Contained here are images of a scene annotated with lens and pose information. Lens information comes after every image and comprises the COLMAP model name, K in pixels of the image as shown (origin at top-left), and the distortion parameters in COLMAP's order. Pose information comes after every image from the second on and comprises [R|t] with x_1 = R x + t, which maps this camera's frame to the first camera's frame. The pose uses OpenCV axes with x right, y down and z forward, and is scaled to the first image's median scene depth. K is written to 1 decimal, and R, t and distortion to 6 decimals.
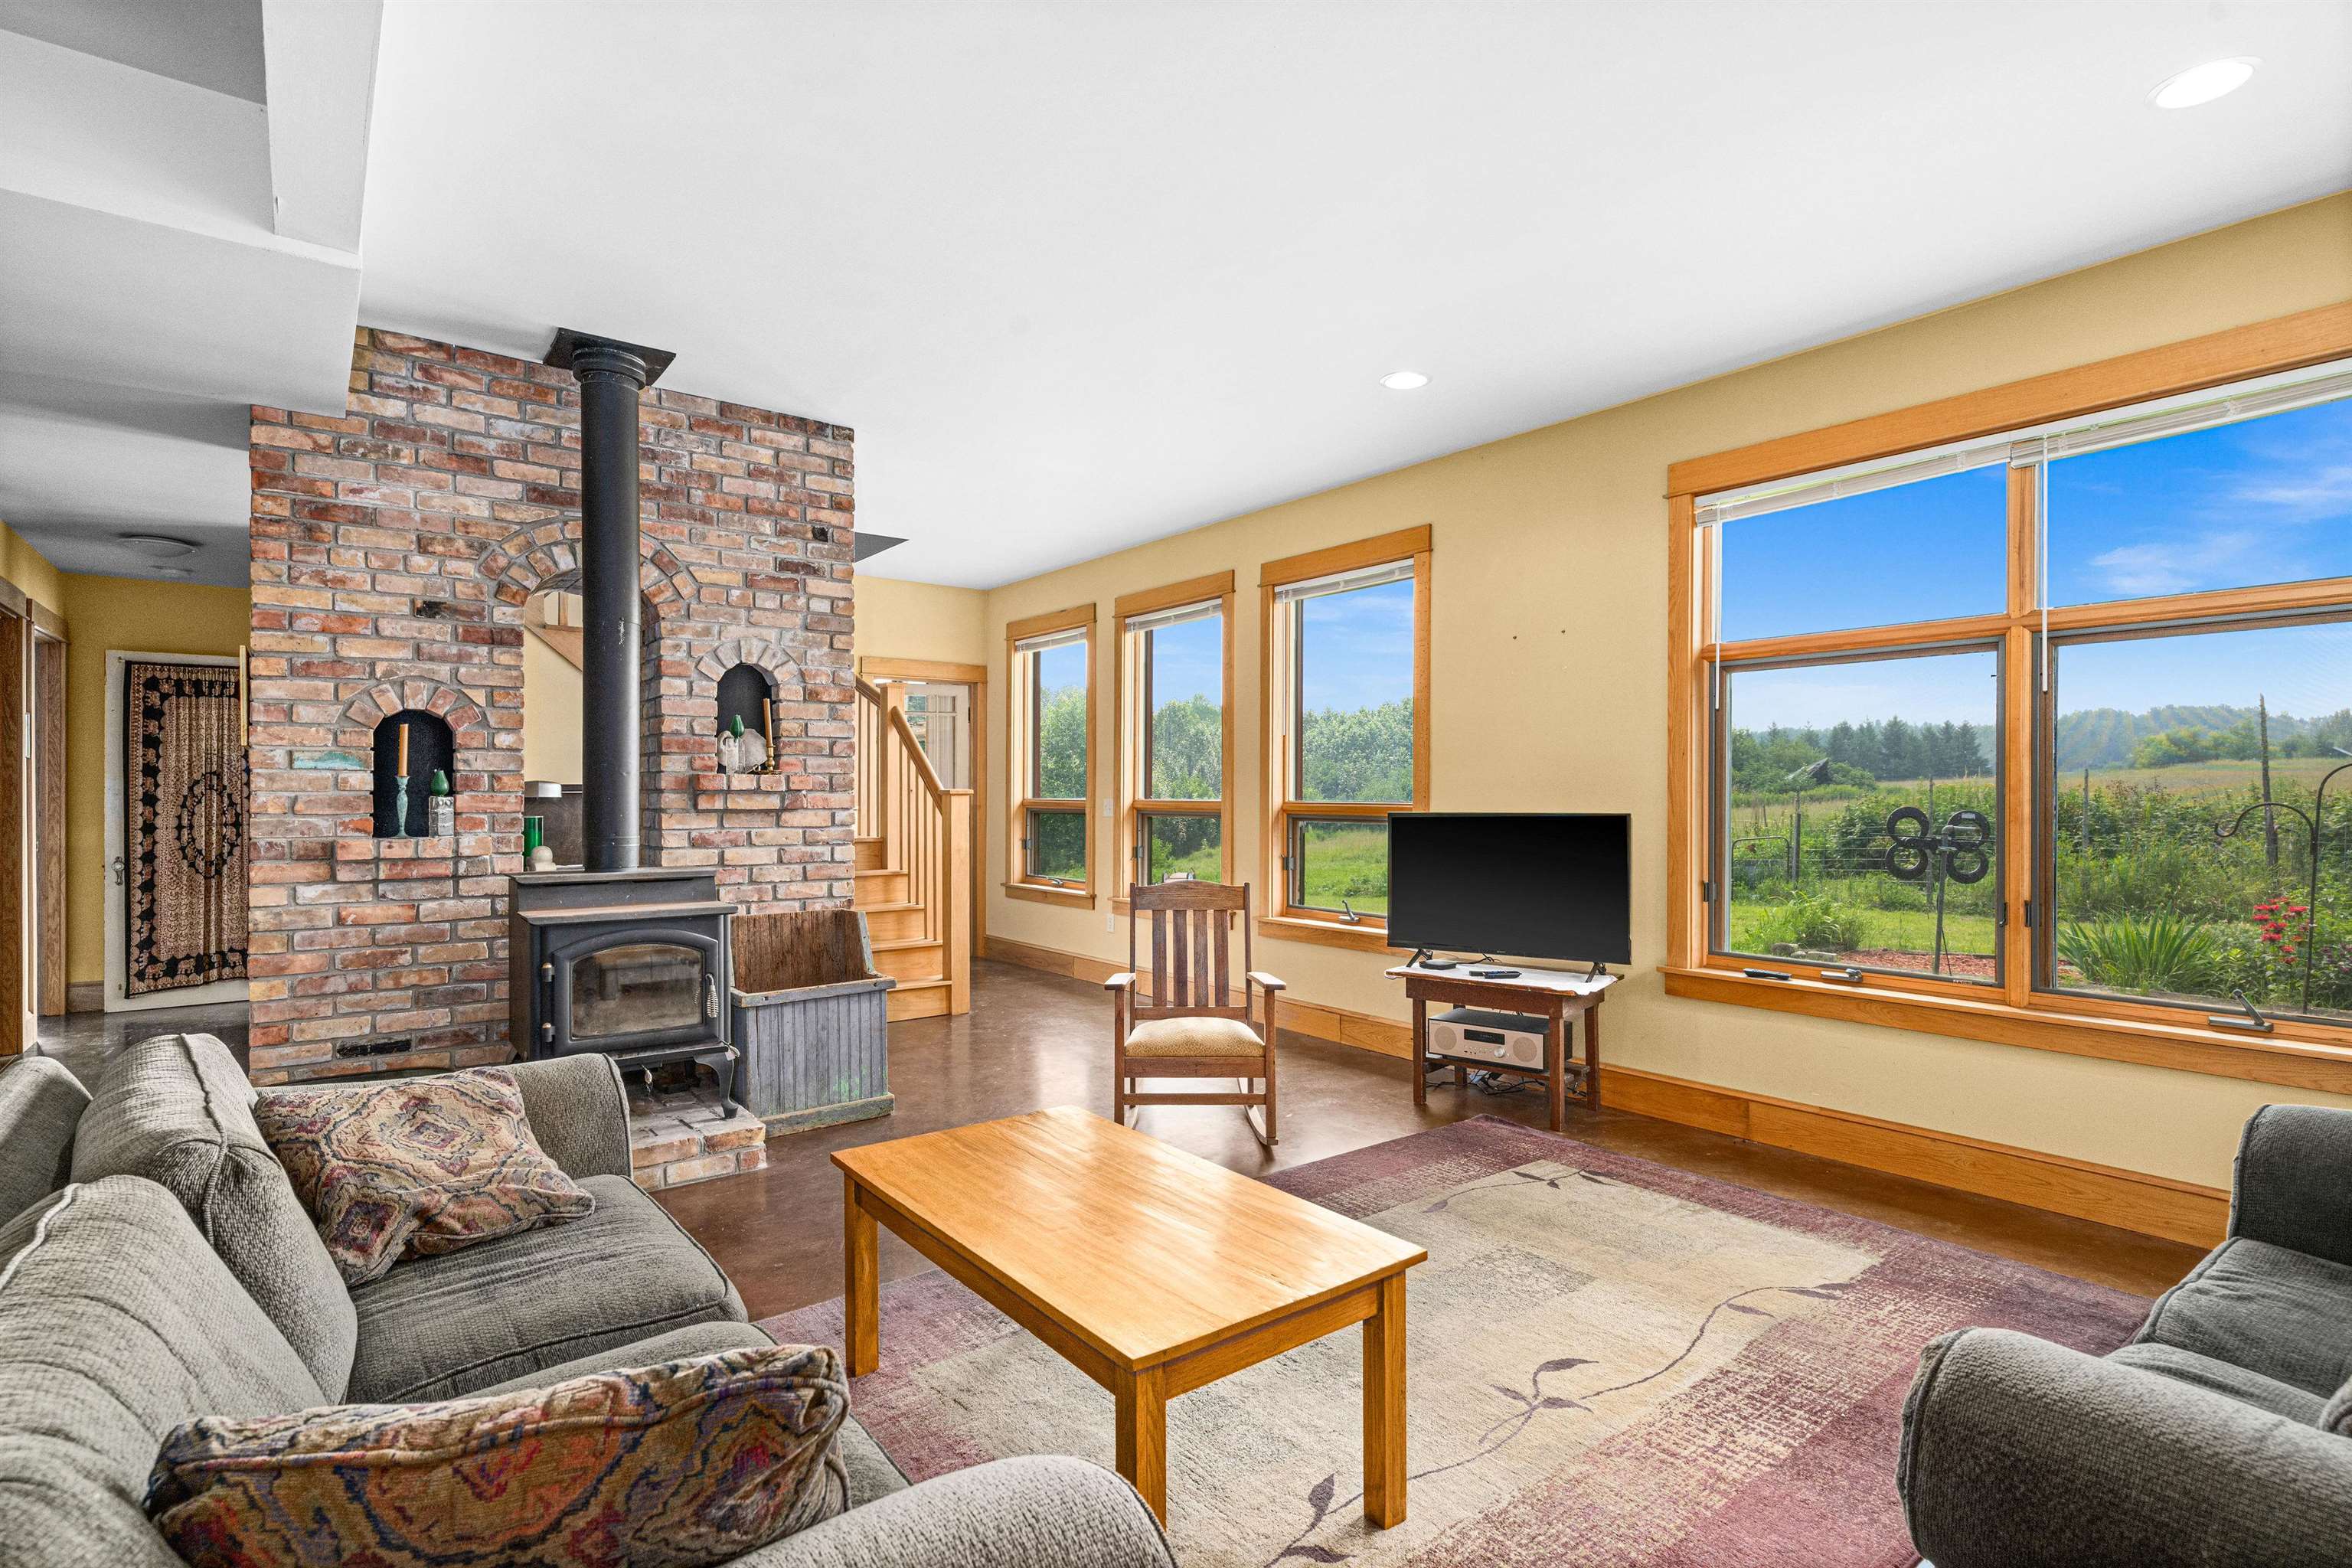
lens RADIAL K [[1139.4, 0, 1168.1], [0, 1139.4, 786.8], [0, 0, 1]] dist [0.001462, -0.000482]
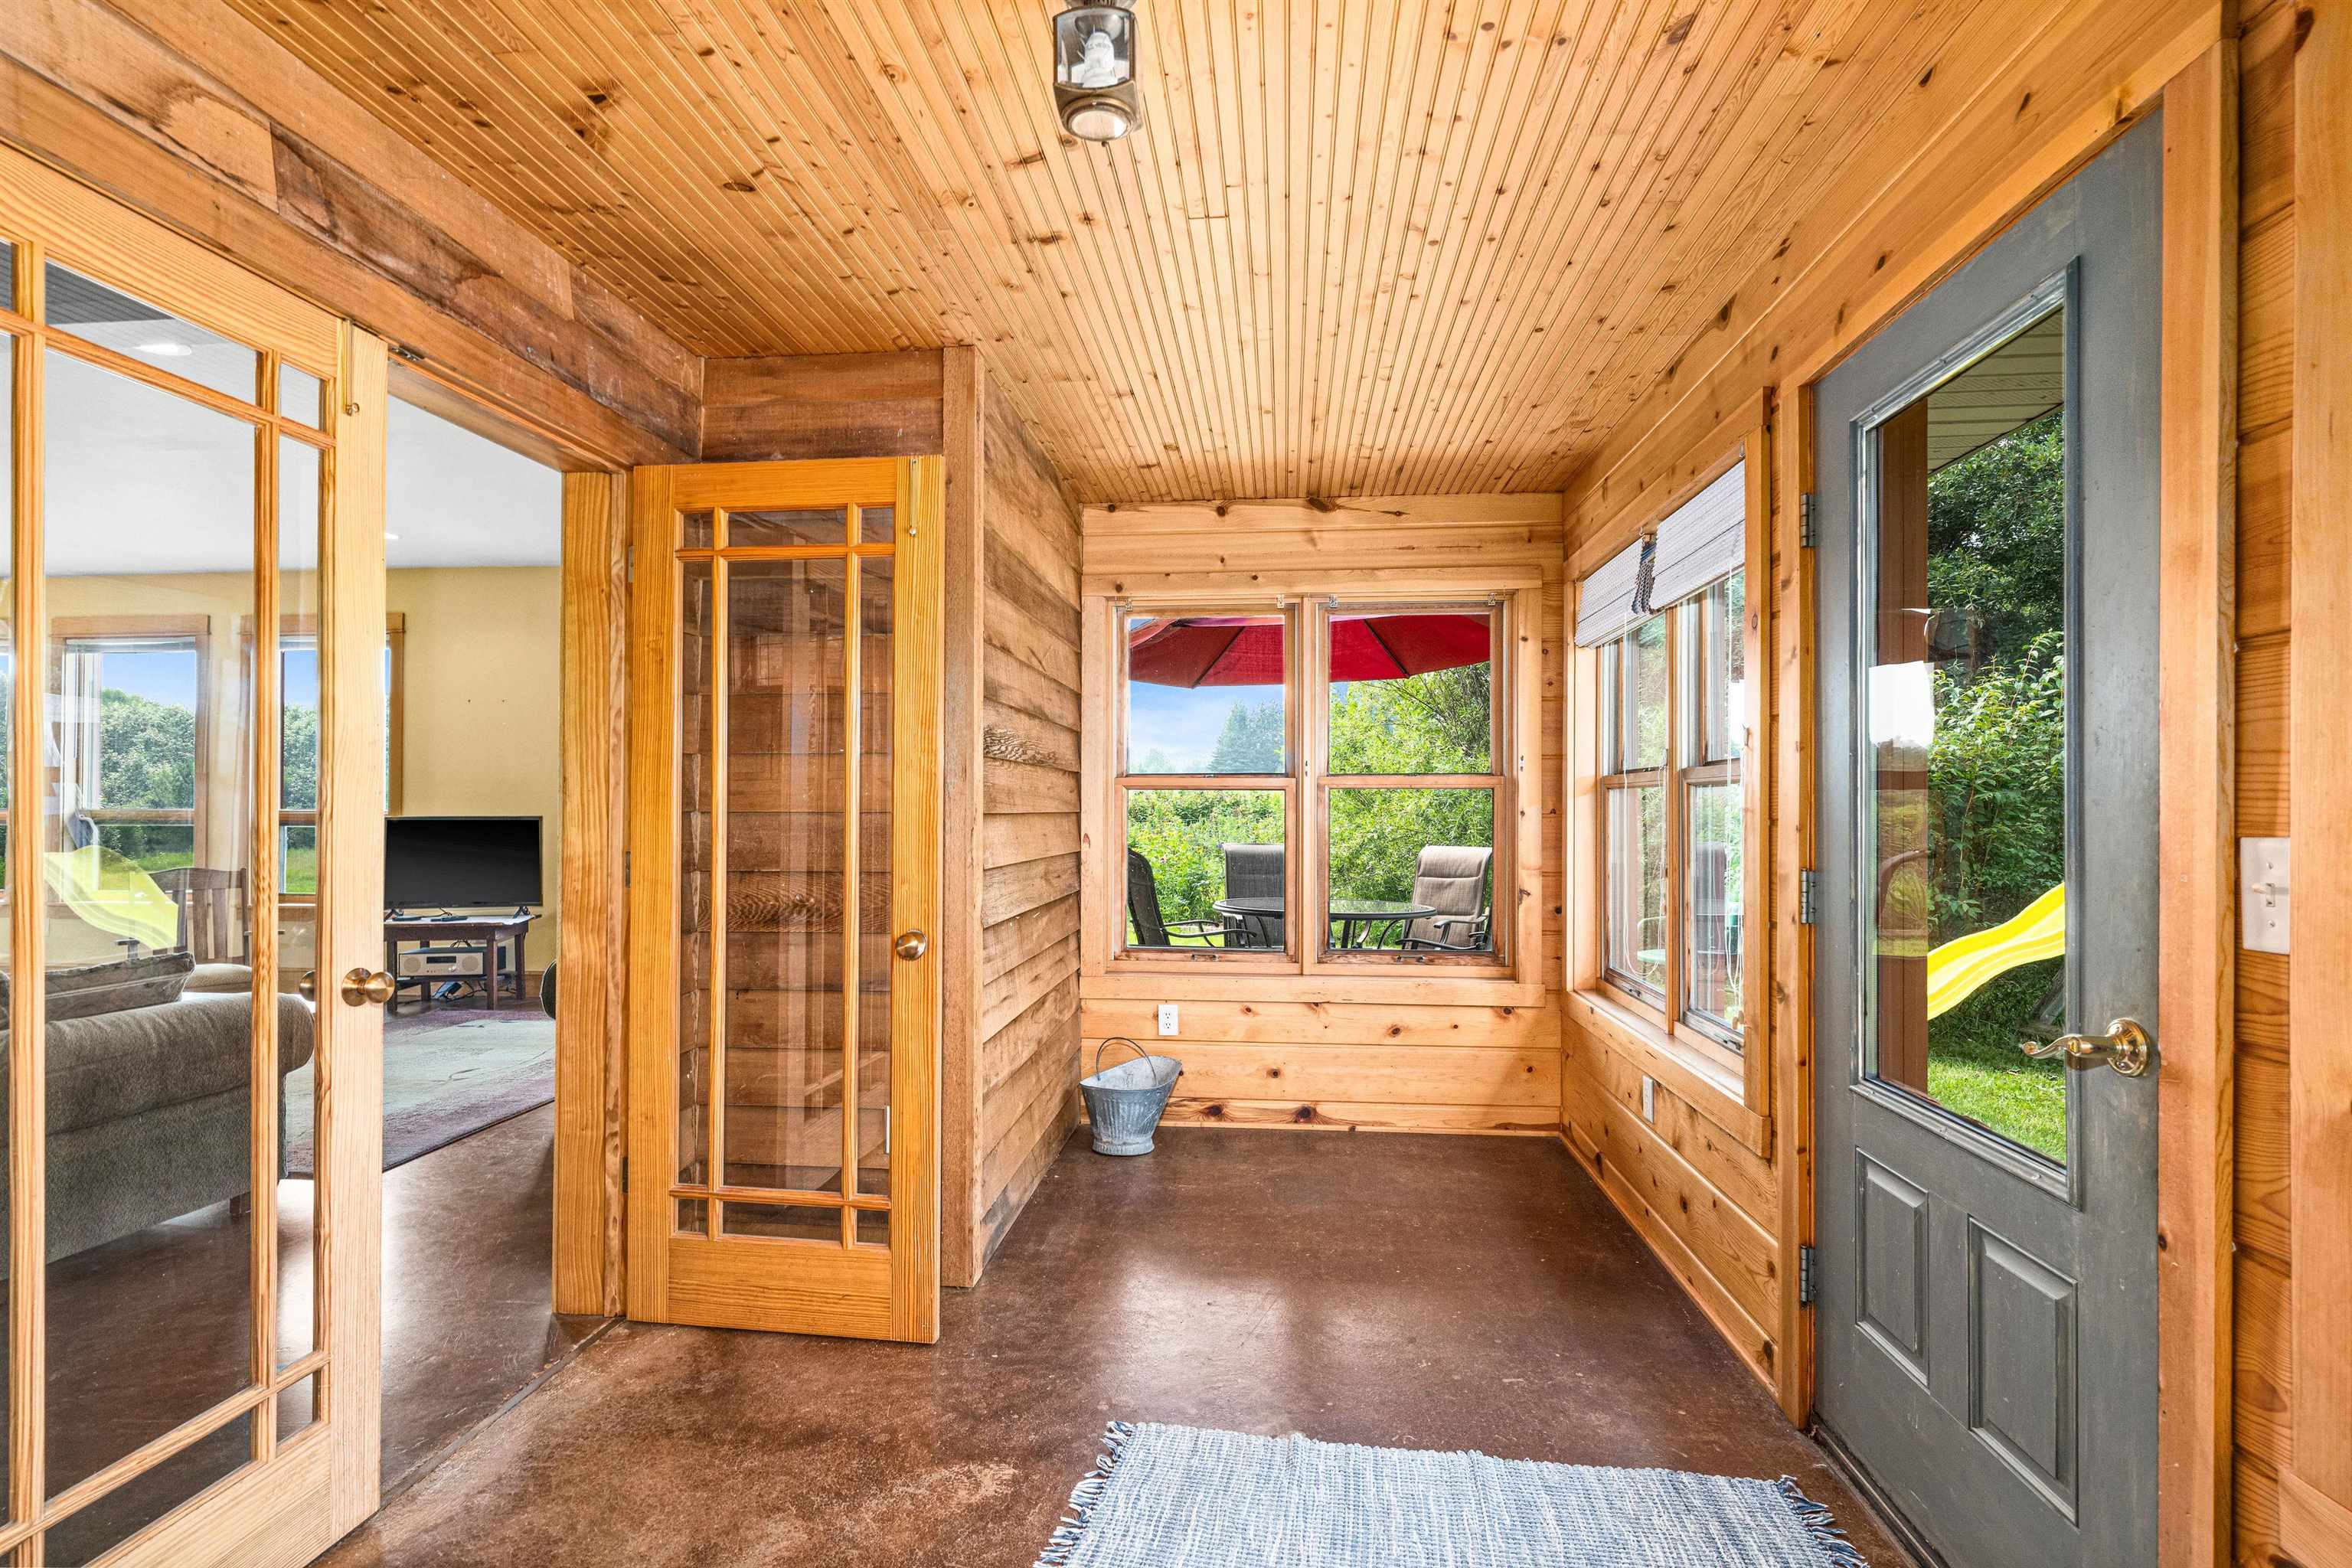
lens RADIAL K [[1139.4, 0, 1159.5], [0, 1139.4, 790.8], [0, 0, 1]] dist [0.001462, -0.000482]
pose [[0.699359, 0.013503, 0.714643, -0.148393], [-0.006547, 0.999901, -0.012486, 0.004297], [-0.714741, 0.004053, 0.699378, -0.772152]]
